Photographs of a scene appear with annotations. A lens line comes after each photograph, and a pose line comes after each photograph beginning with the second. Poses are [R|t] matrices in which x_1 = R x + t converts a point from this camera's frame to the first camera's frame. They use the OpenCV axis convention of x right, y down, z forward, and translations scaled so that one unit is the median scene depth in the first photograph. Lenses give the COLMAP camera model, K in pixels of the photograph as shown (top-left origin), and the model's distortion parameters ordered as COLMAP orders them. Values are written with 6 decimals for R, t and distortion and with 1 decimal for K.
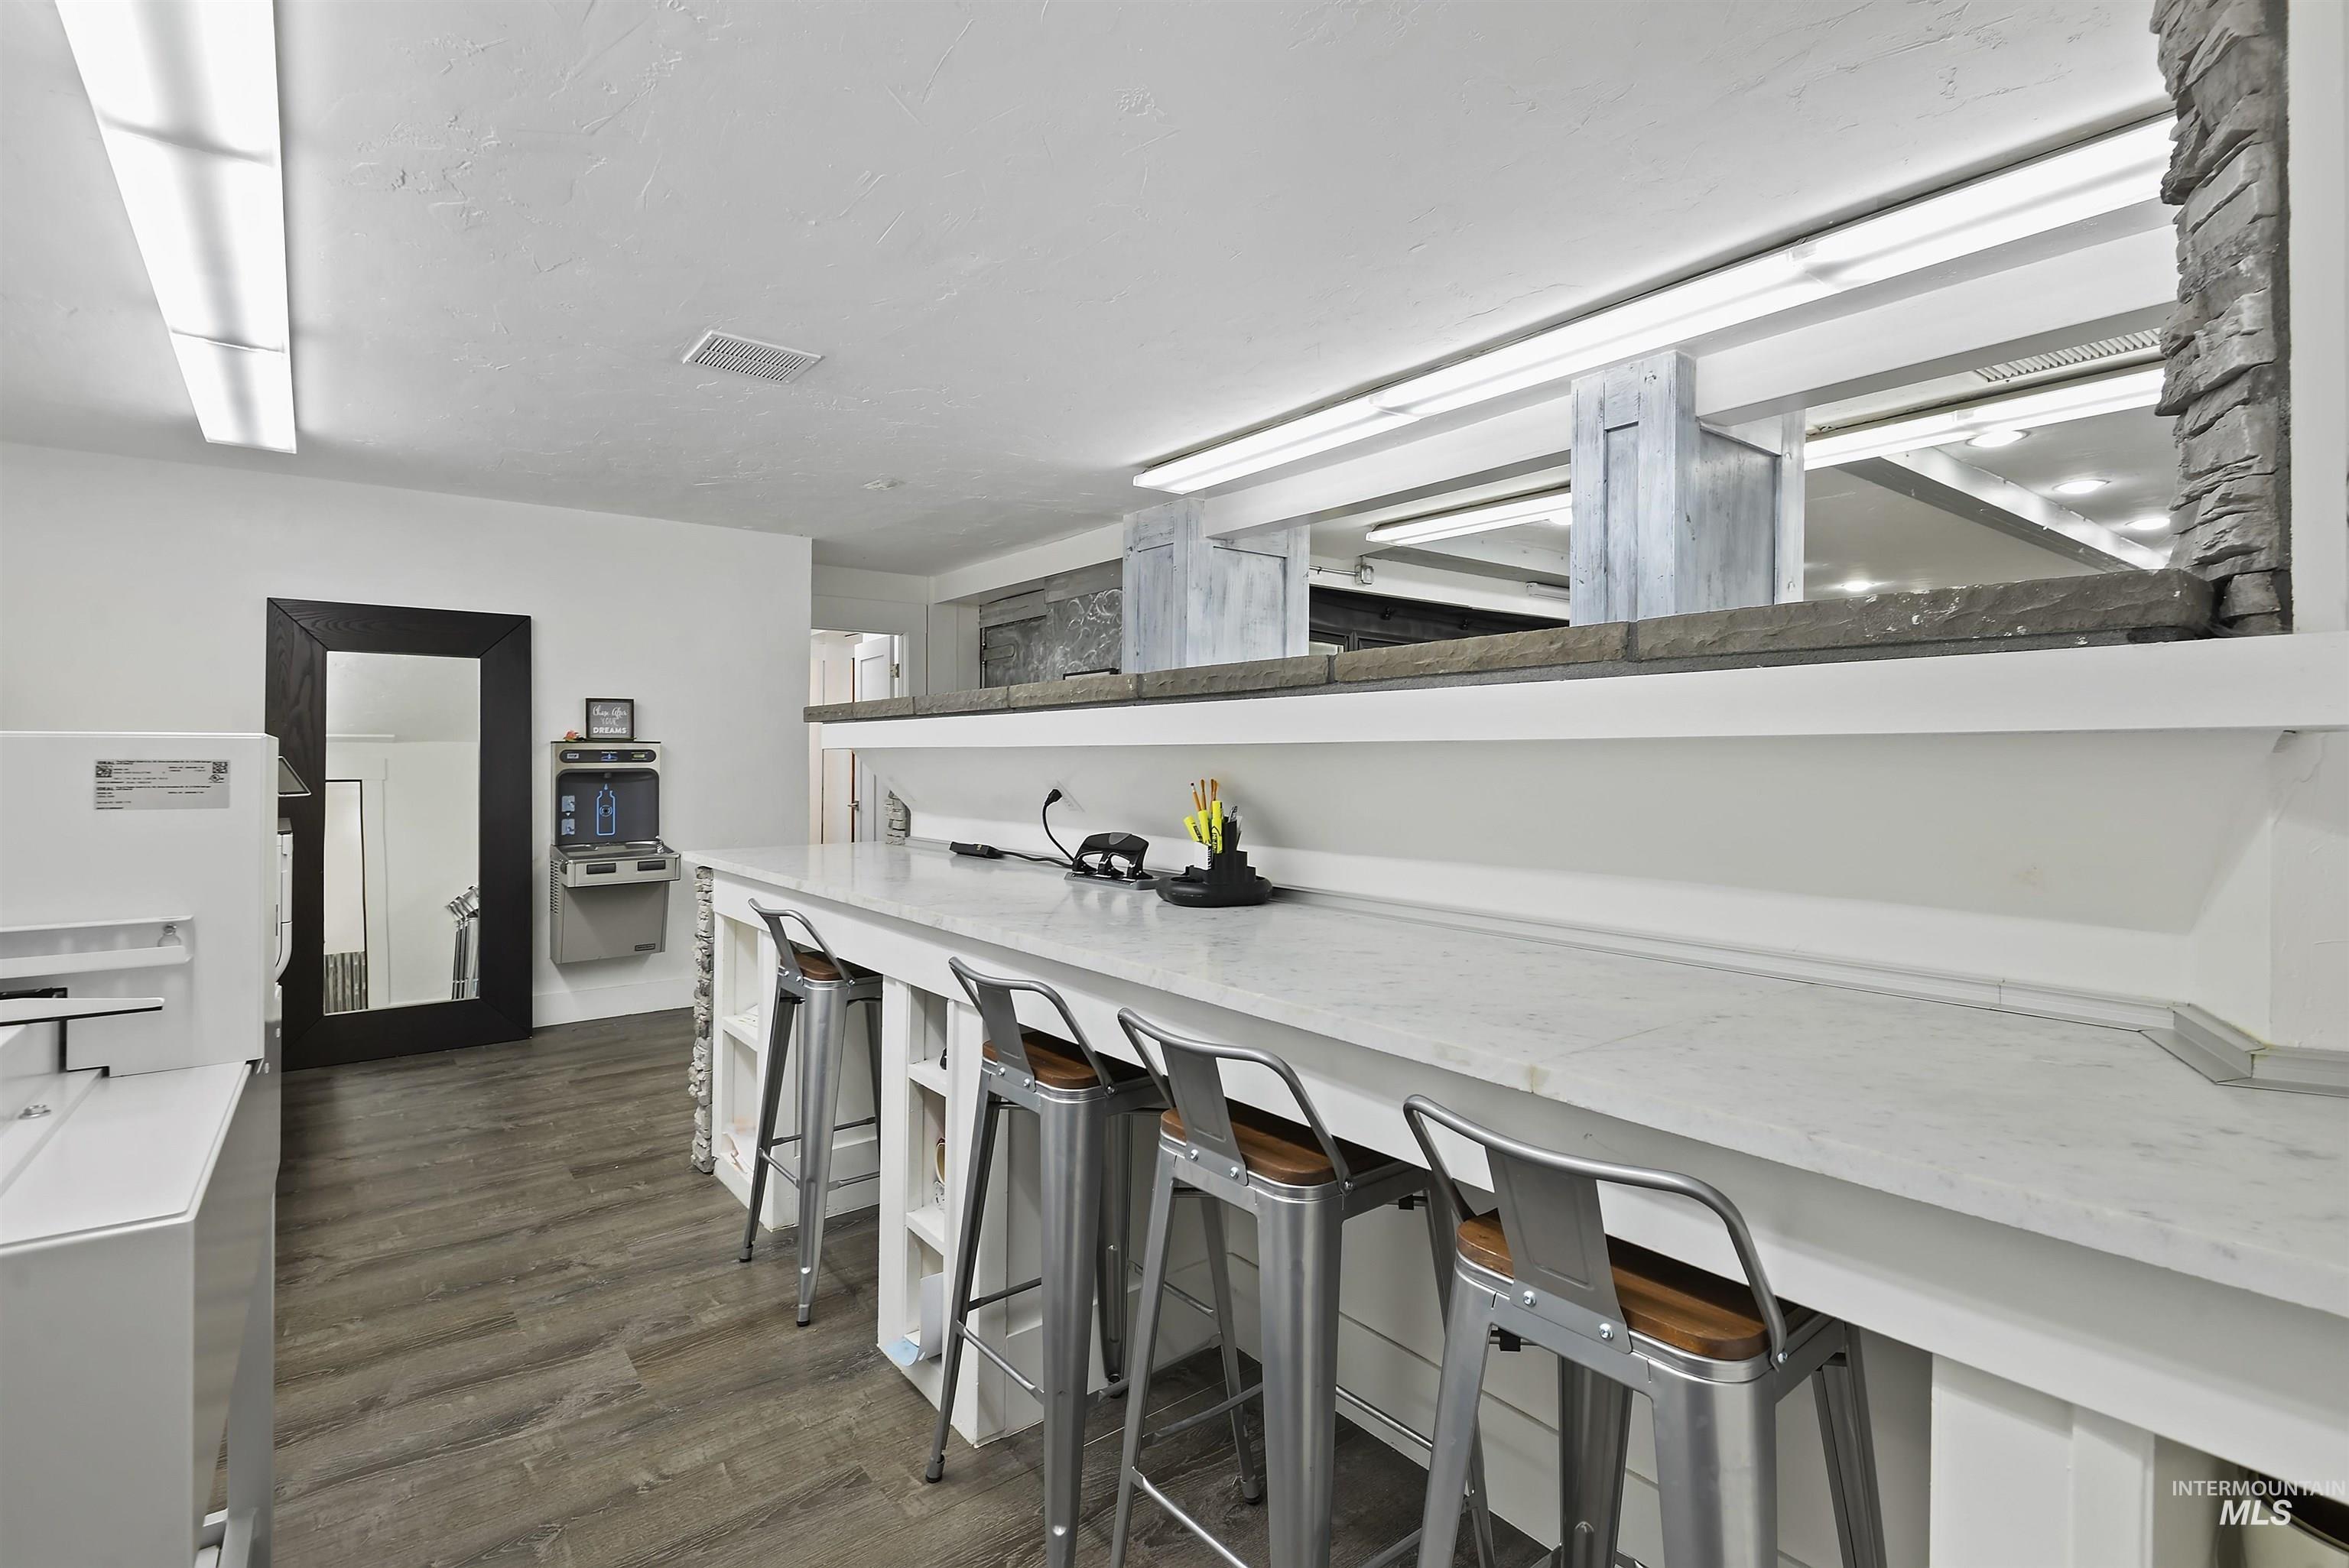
lens RADIAL K [[1097.1, 0, 1176.8], [0, 1097.1, 767.3], [0, 0, 1]] dist [0.020047, -0.010881]
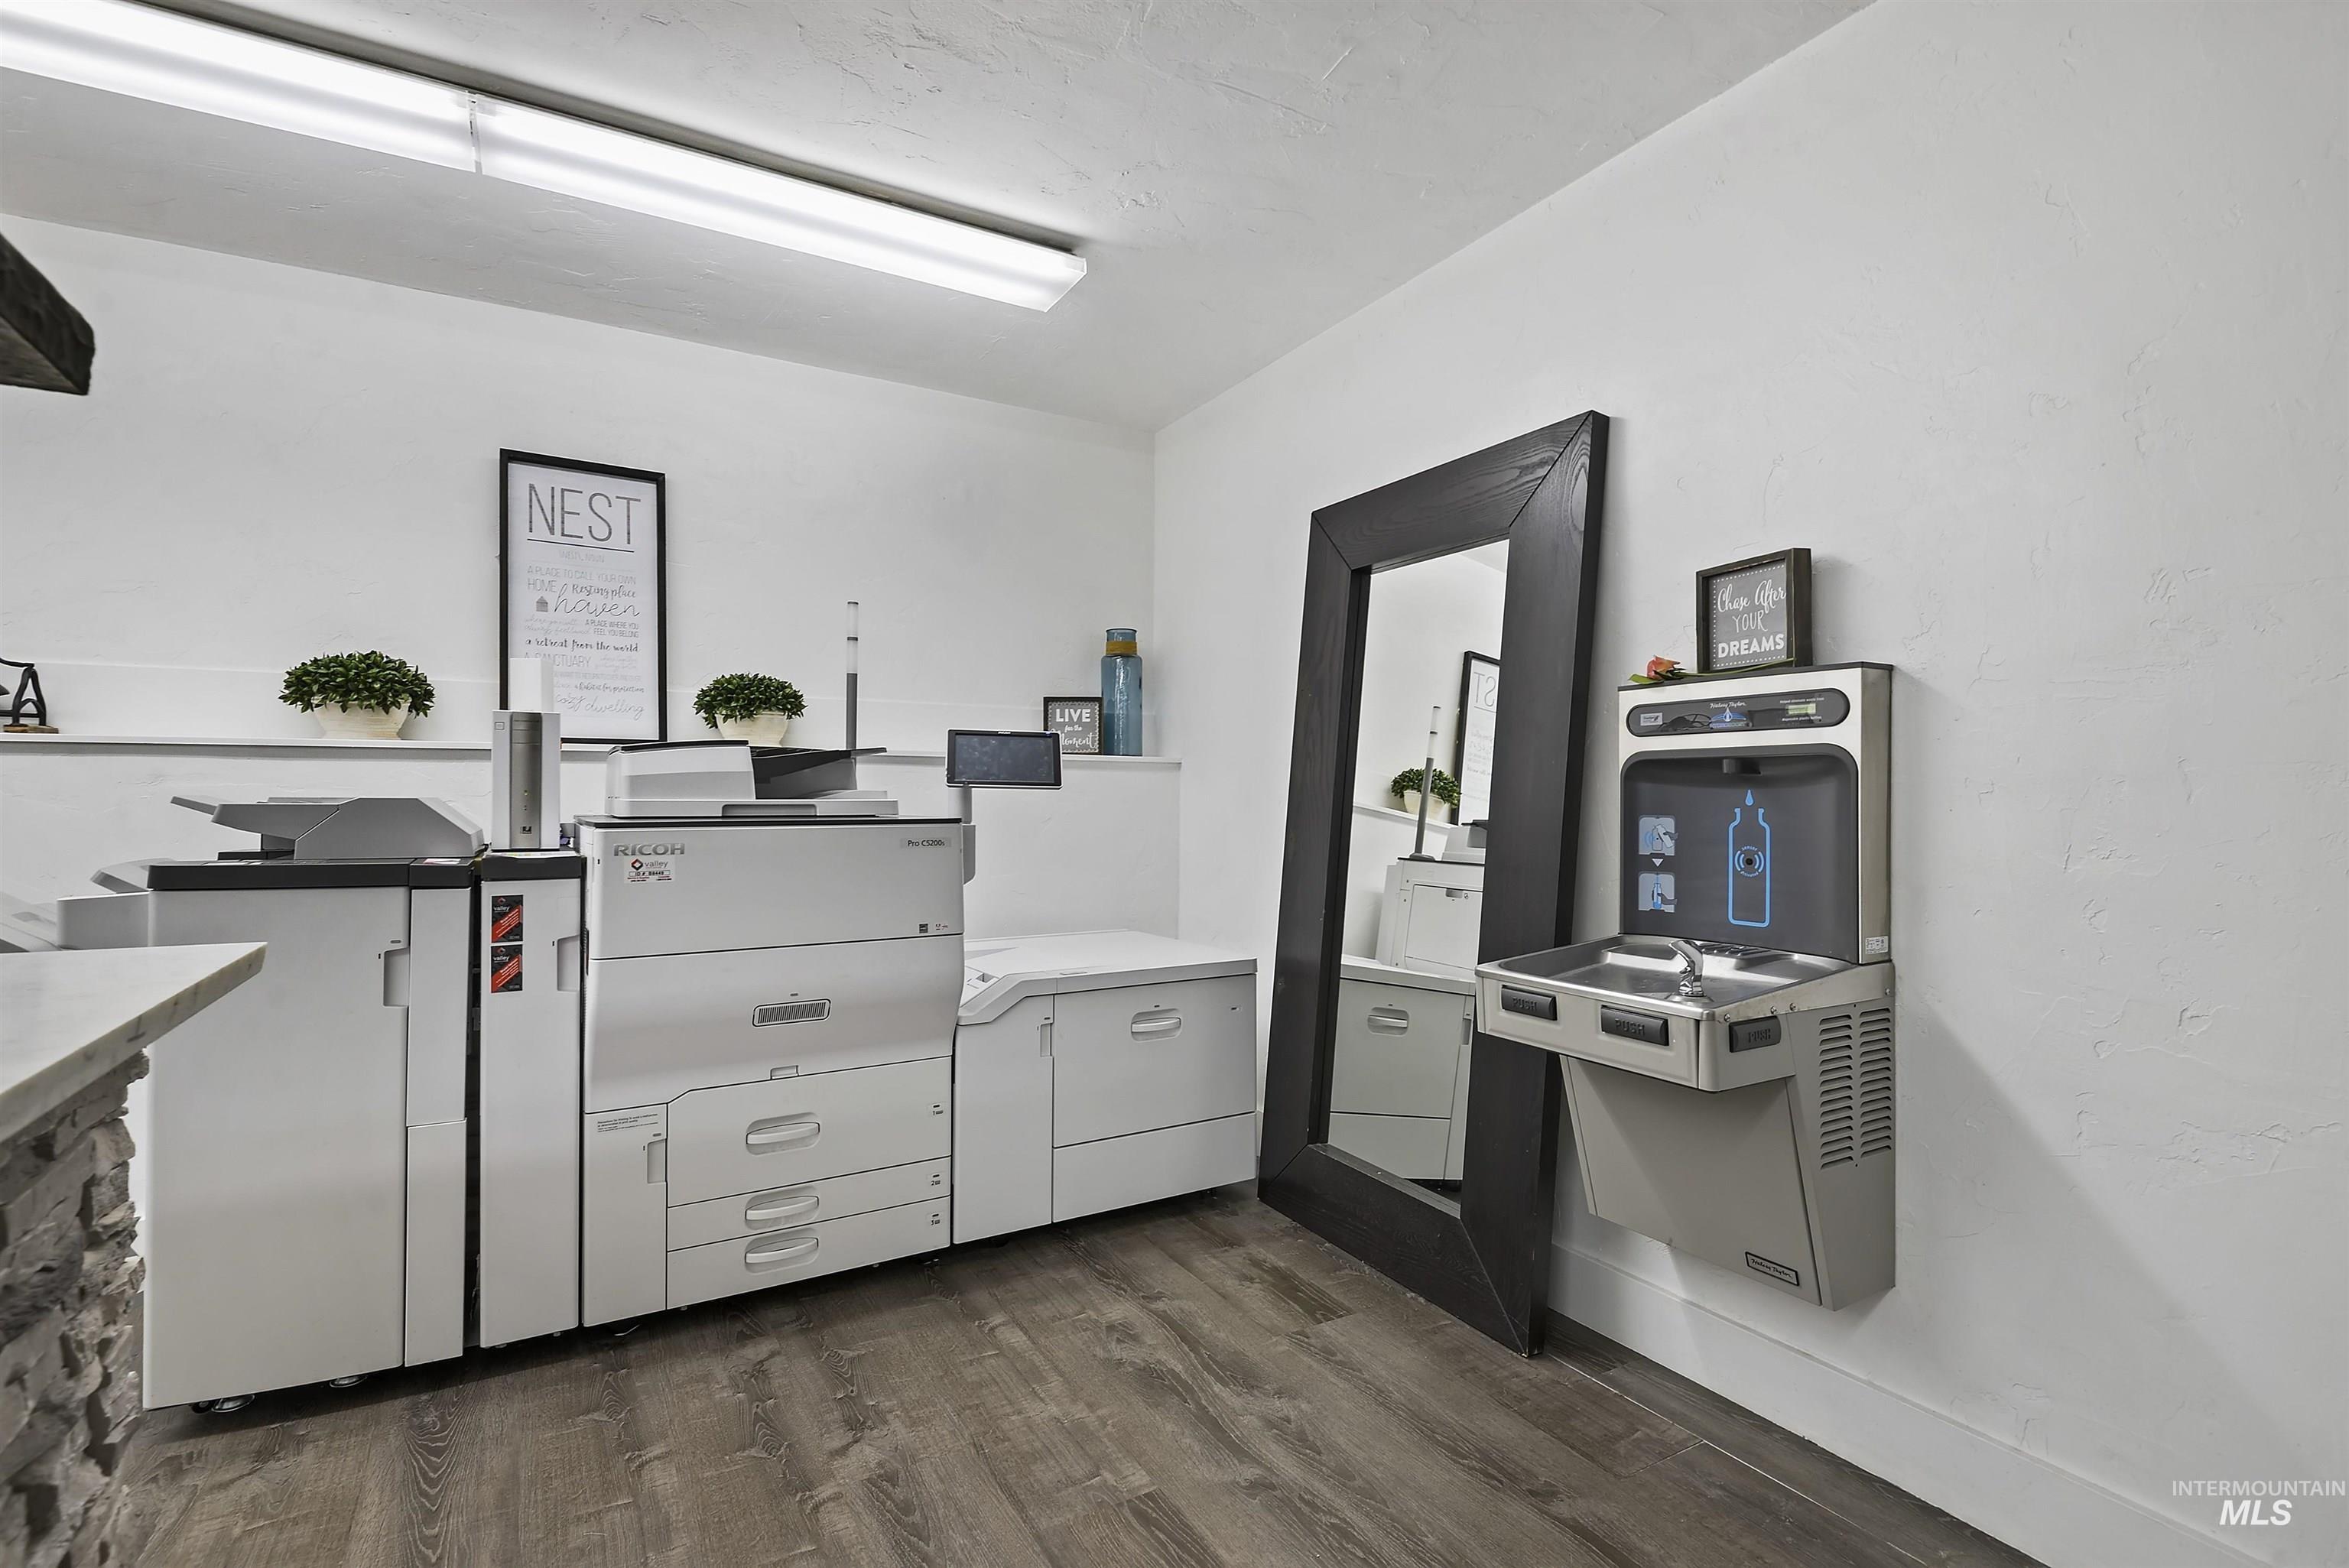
lens RADIAL K [[1097.1, 0, 1124.3], [0, 1097.1, 803.8], [0, 0, 1]] dist [0.020047, -0.010881]
pose [[-0.159371, 0.013953, -0.987120, -0.115941], [-0.009461, 0.999833, 0.015660, 0.016293], [0.987173, 0.011835, -0.159212, 0.859706]]
